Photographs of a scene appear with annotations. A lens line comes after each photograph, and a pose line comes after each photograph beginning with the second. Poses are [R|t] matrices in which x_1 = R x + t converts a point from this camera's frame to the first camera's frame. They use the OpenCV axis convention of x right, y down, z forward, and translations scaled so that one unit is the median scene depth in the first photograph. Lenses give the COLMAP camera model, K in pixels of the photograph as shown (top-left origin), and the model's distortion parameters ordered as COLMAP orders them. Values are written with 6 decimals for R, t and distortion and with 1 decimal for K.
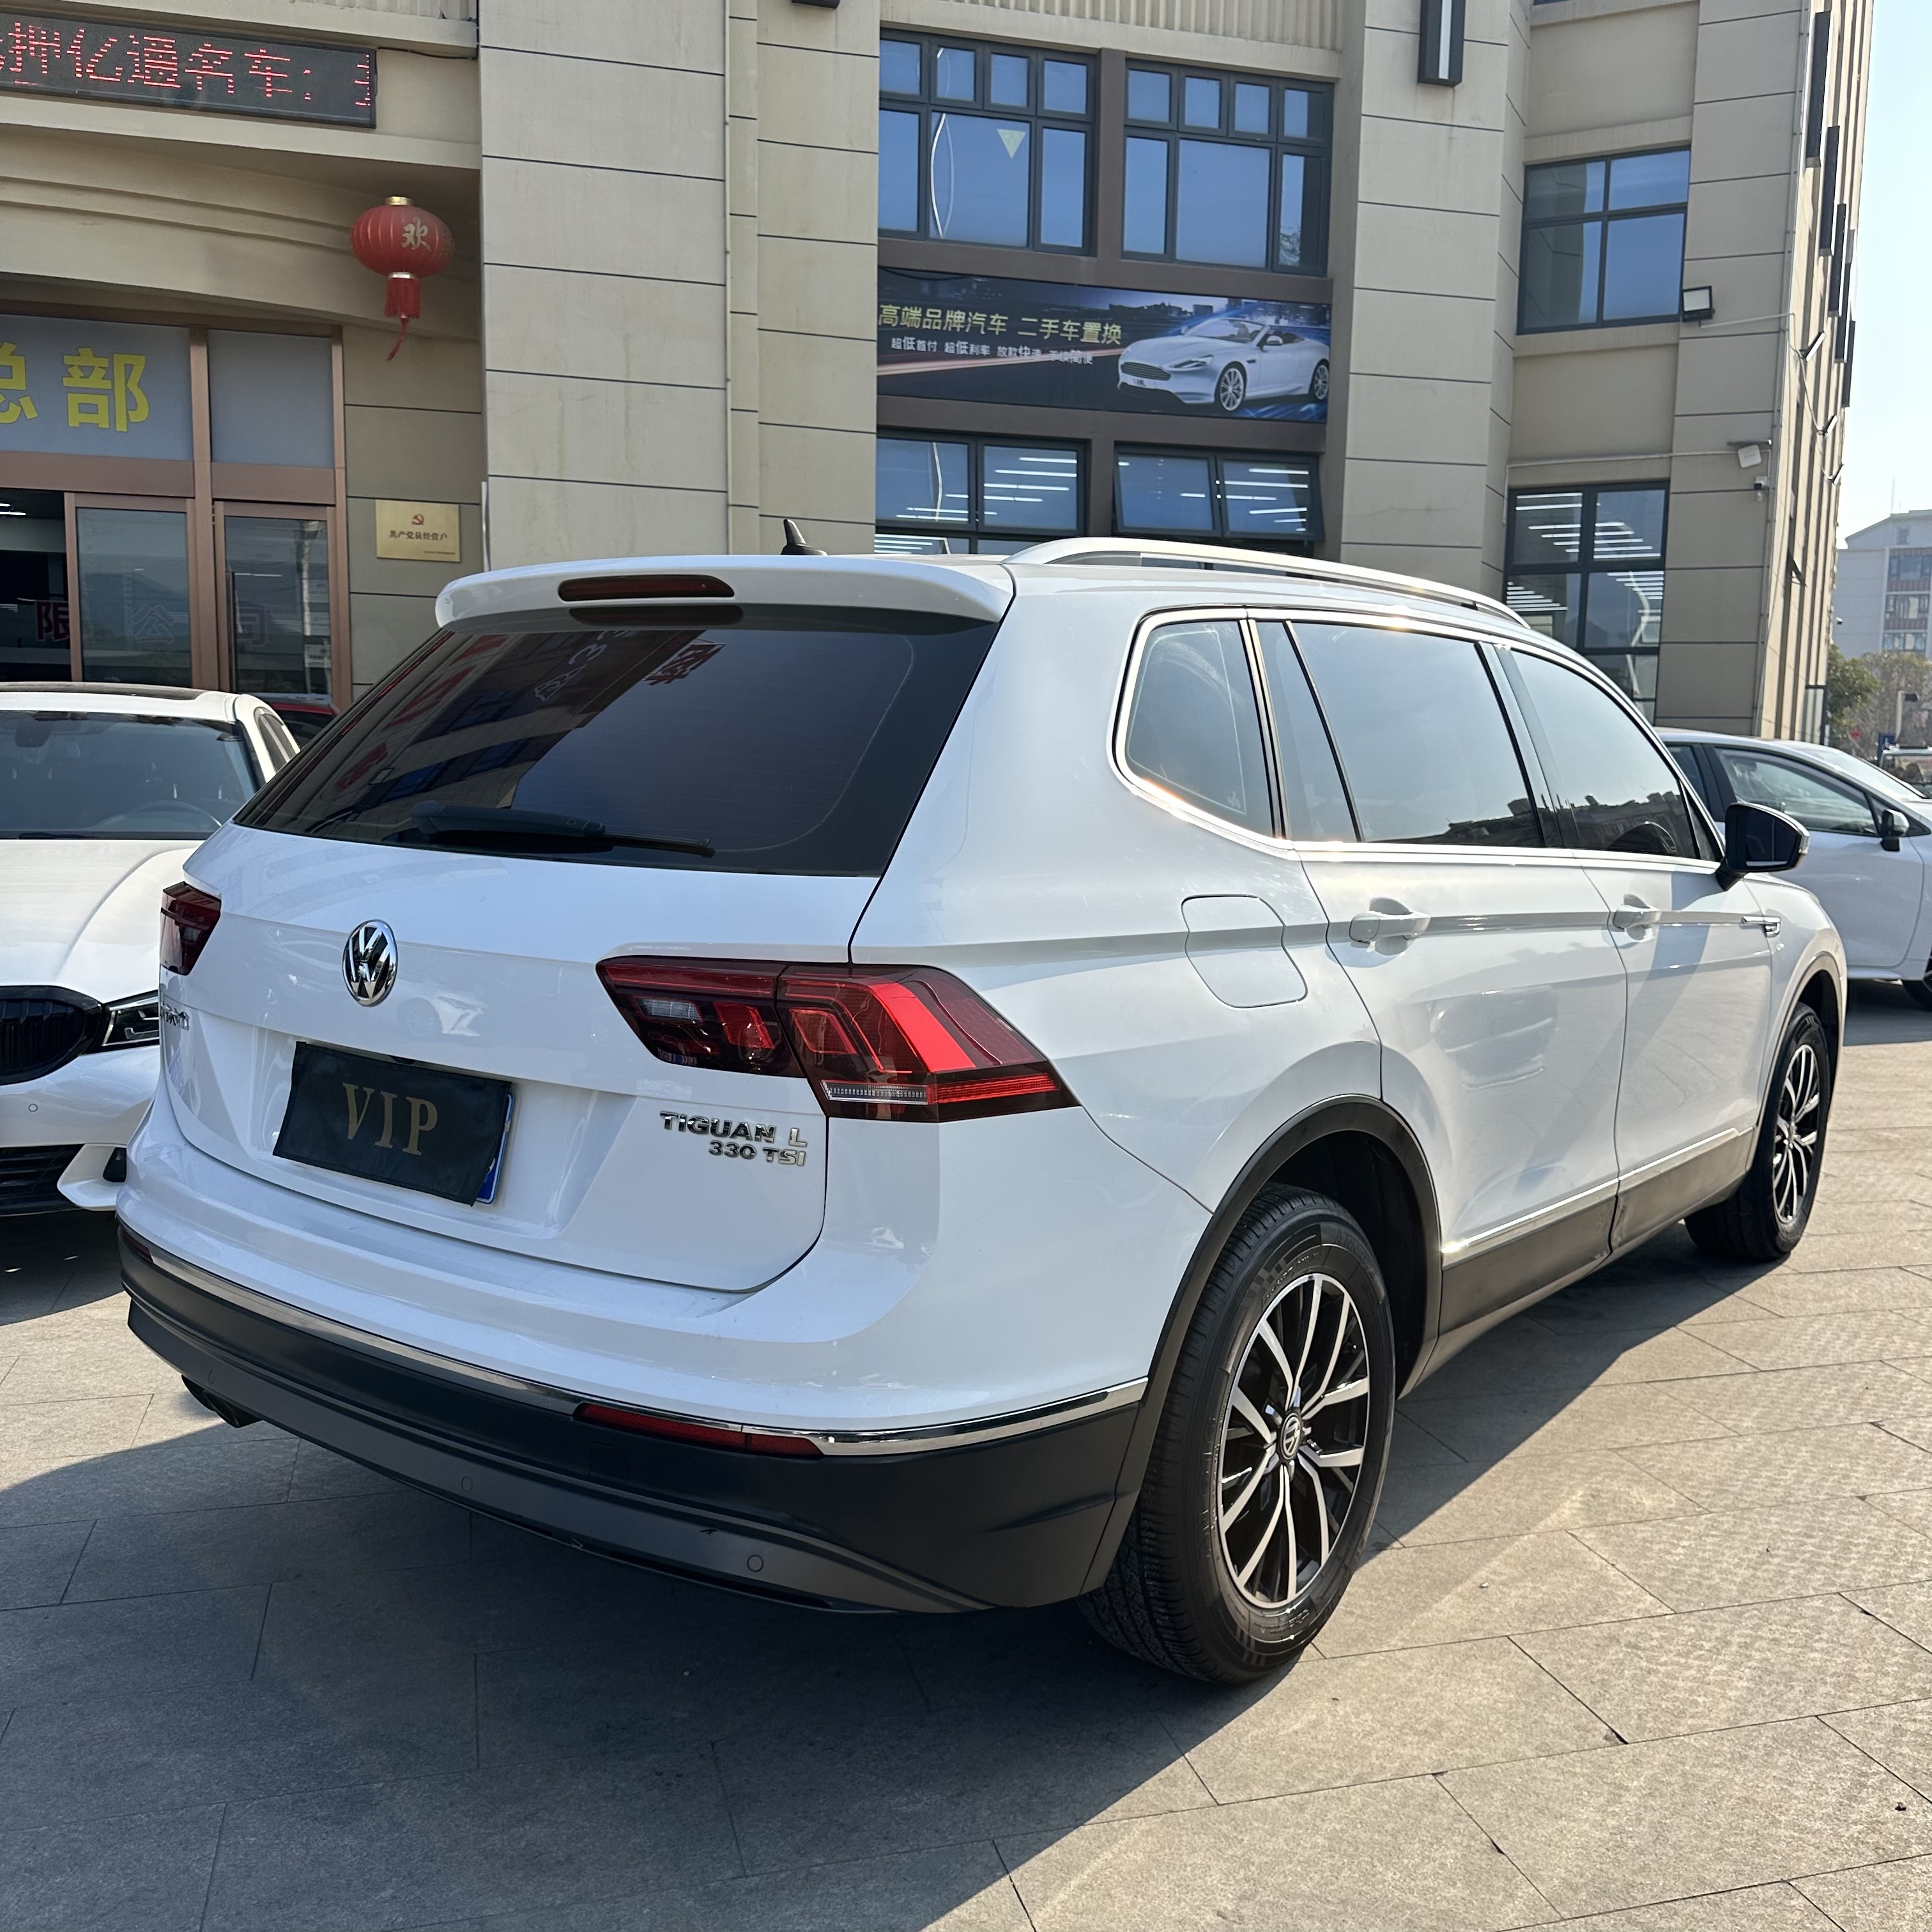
lens RADIAL K [[1853.8, 0, 965.5], [0, 1853.8, 1033.6], [0, 0, 1]] dist [-0.057690, -0.006357]
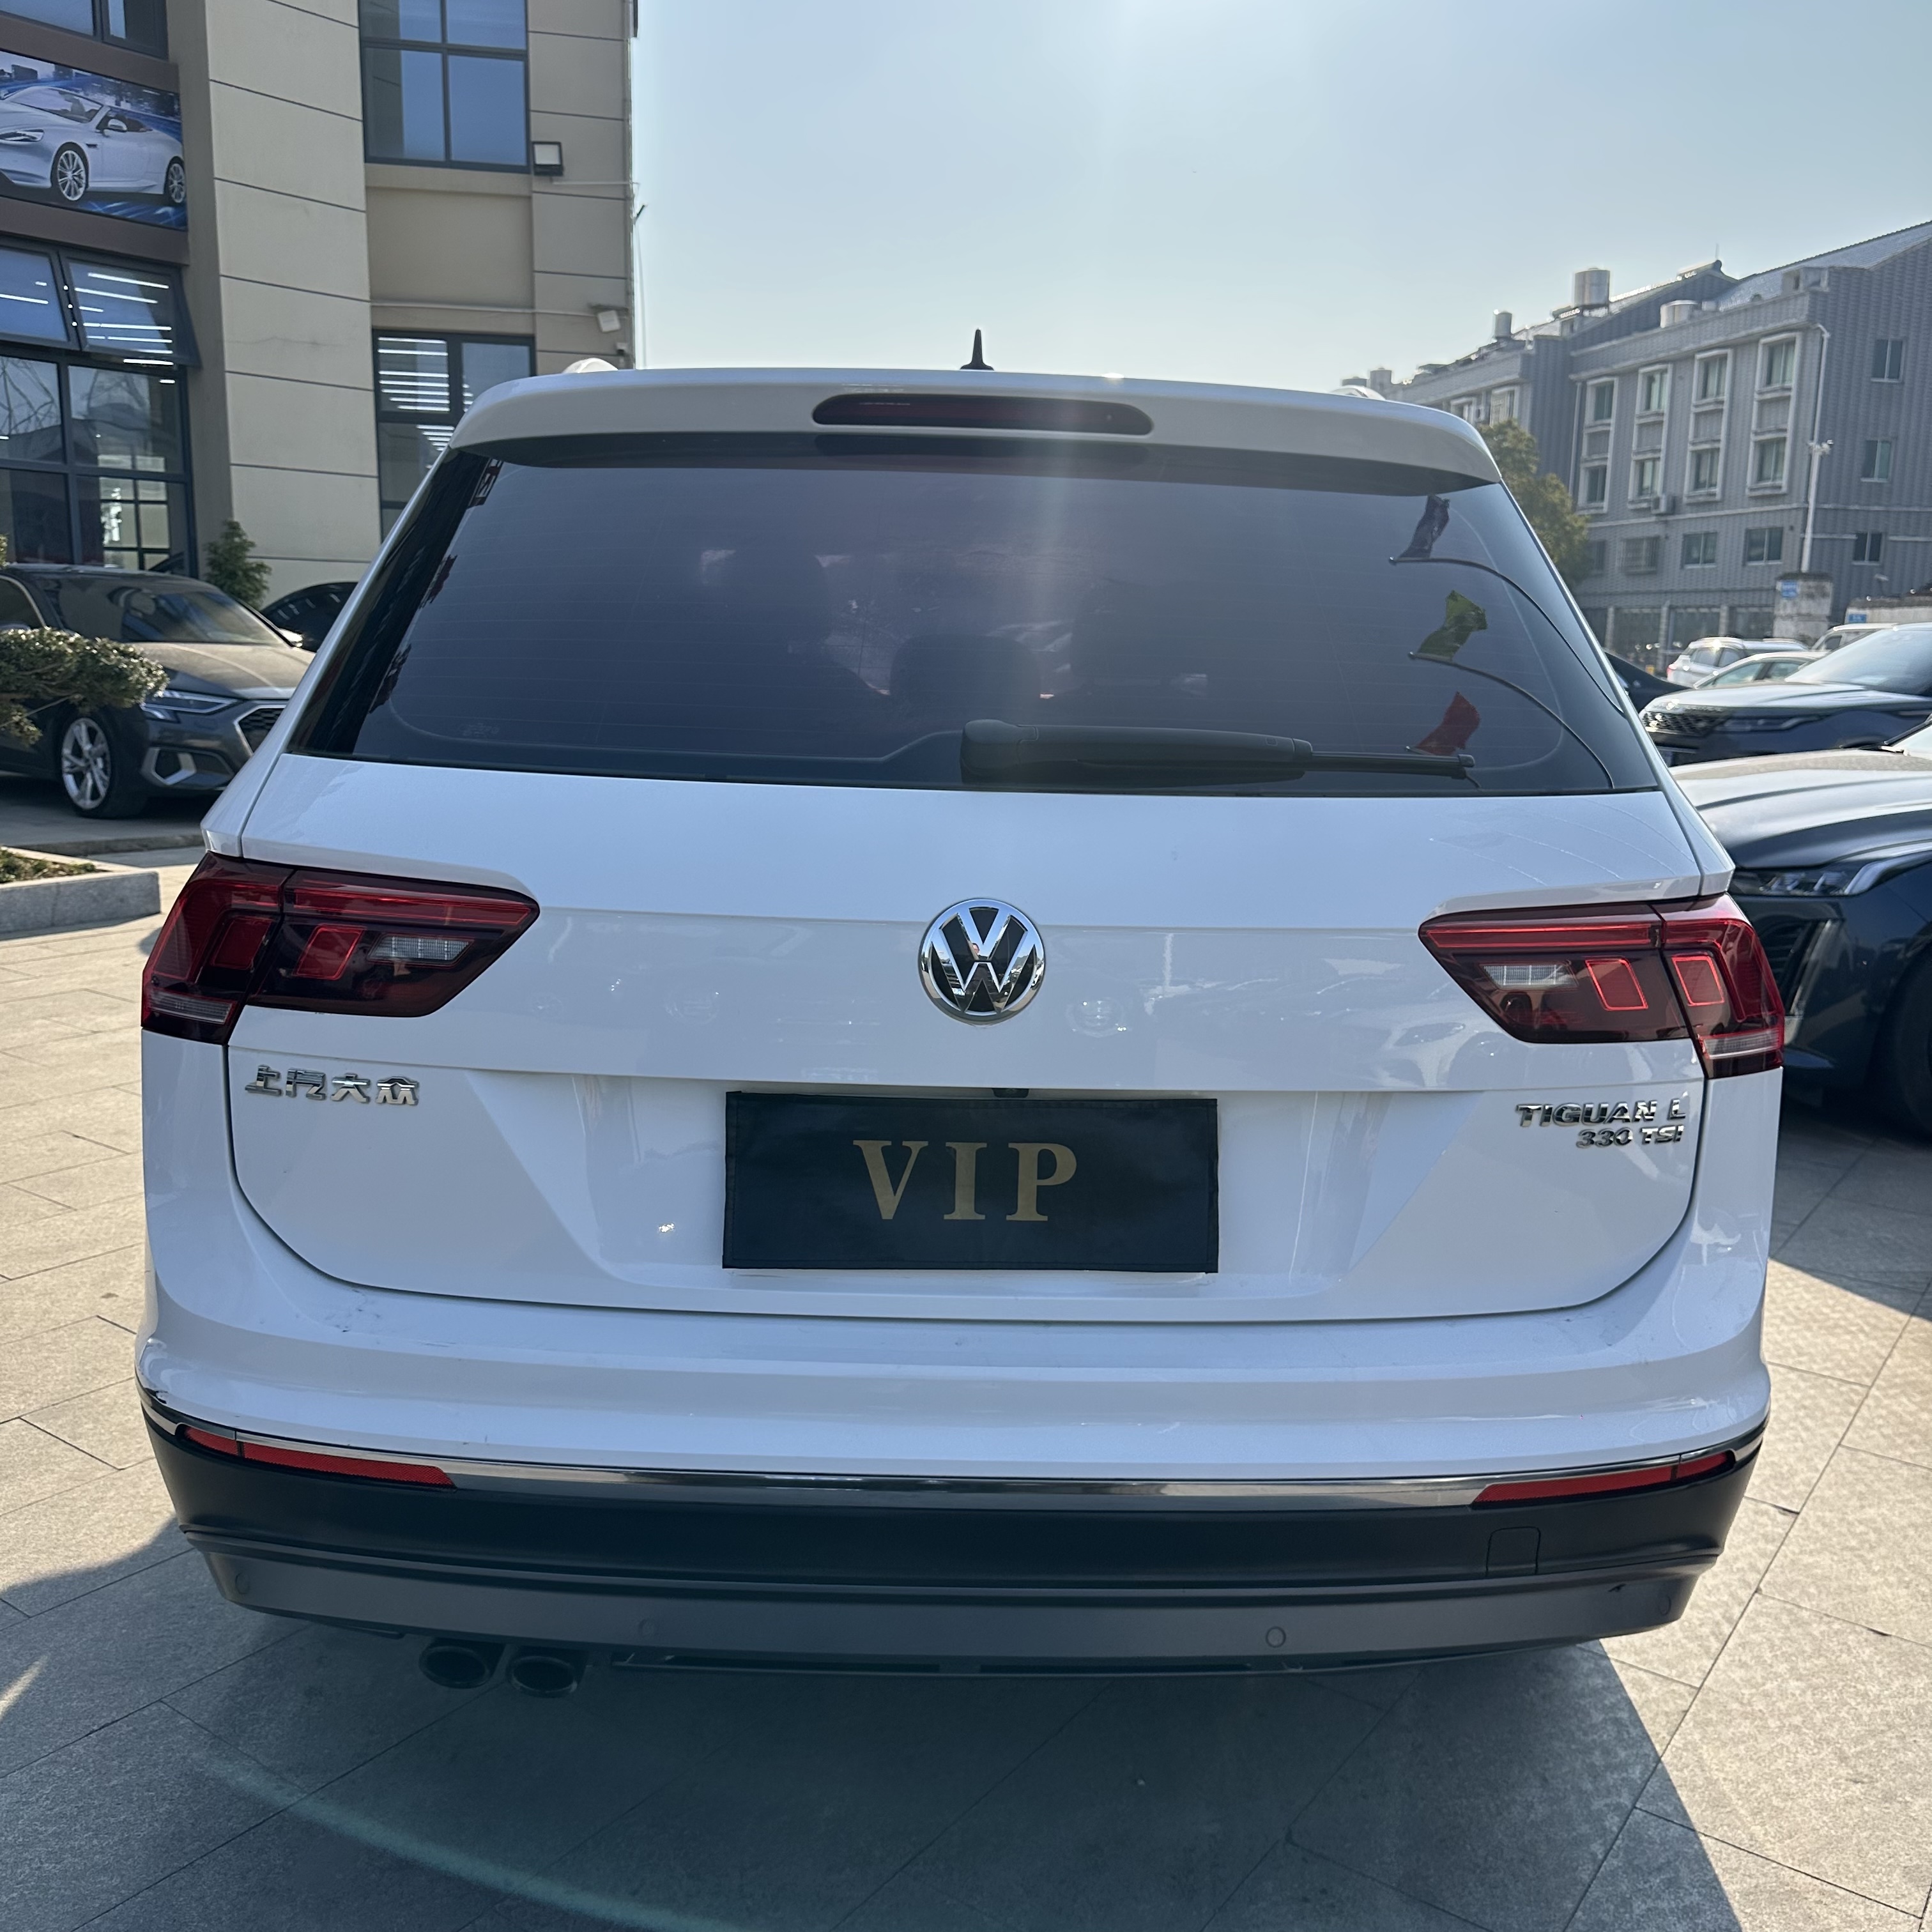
lens RADIAL K [[1881.1, 0, 966.8], [0, 1881.1, 919.3], [0, 0, 1]] dist [0.012250, -0.042726]
pose [[0.754864, -0.088064, 0.649942, -0.135443], [0.078590, 0.995950, 0.043669, -0.014677], [-0.651155, 0.018115, 0.758728, 0.080751]]
